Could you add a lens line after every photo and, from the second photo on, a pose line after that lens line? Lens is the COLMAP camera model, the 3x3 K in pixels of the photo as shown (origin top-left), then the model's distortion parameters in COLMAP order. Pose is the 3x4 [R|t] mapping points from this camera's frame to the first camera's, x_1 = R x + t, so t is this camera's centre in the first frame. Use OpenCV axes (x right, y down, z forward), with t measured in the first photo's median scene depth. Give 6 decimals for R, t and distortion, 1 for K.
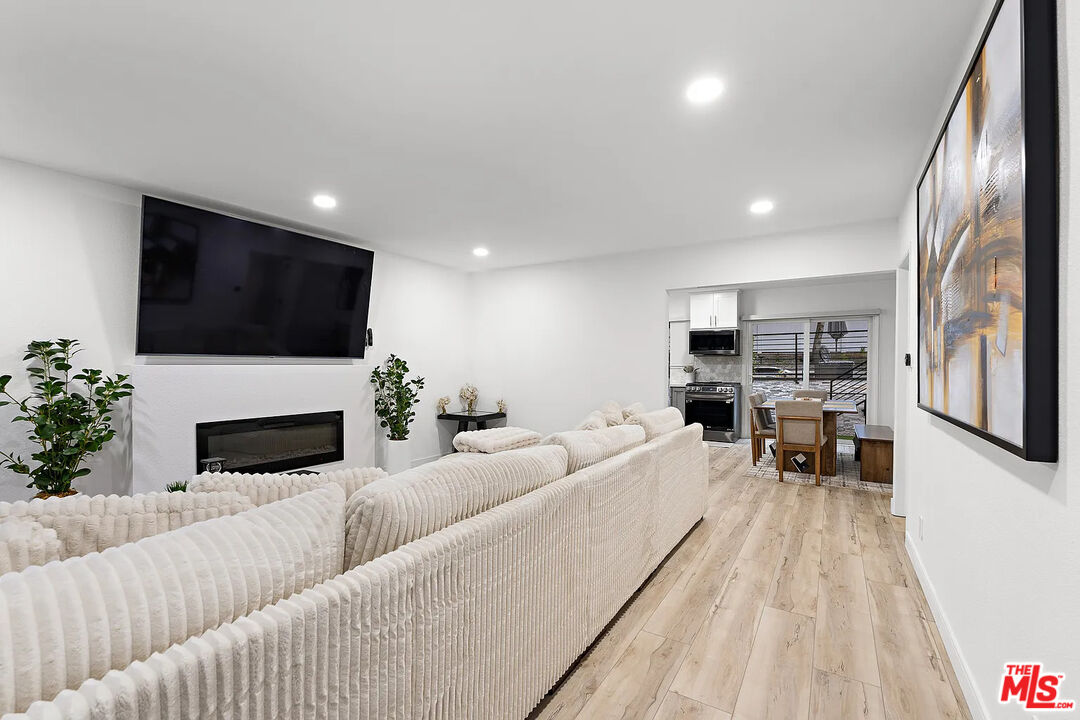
lens RADIAL K [[482.6, 0, 532.9], [0, 482.6, 364.1], [0, 0, 1]] dist [-0.001617, -0.000286]
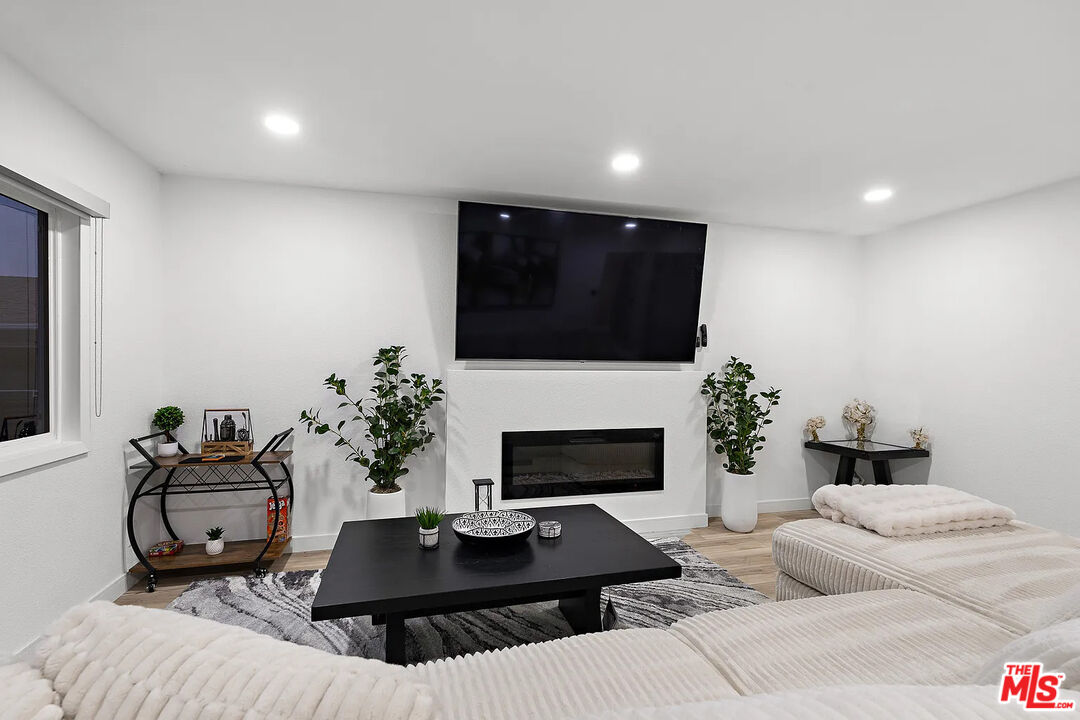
lens RADIAL K [[482.6, 0, 532.9], [0, 482.6, 364.1], [0, 0, 1]] dist [-0.001617, -0.000286]
pose [[0.727333, 0.000171, -0.686285, -0.002411], [-0.004432, 0.999980, -0.004447, -0.004510], [0.686271, 0.006276, 0.727319, 0.247942]]
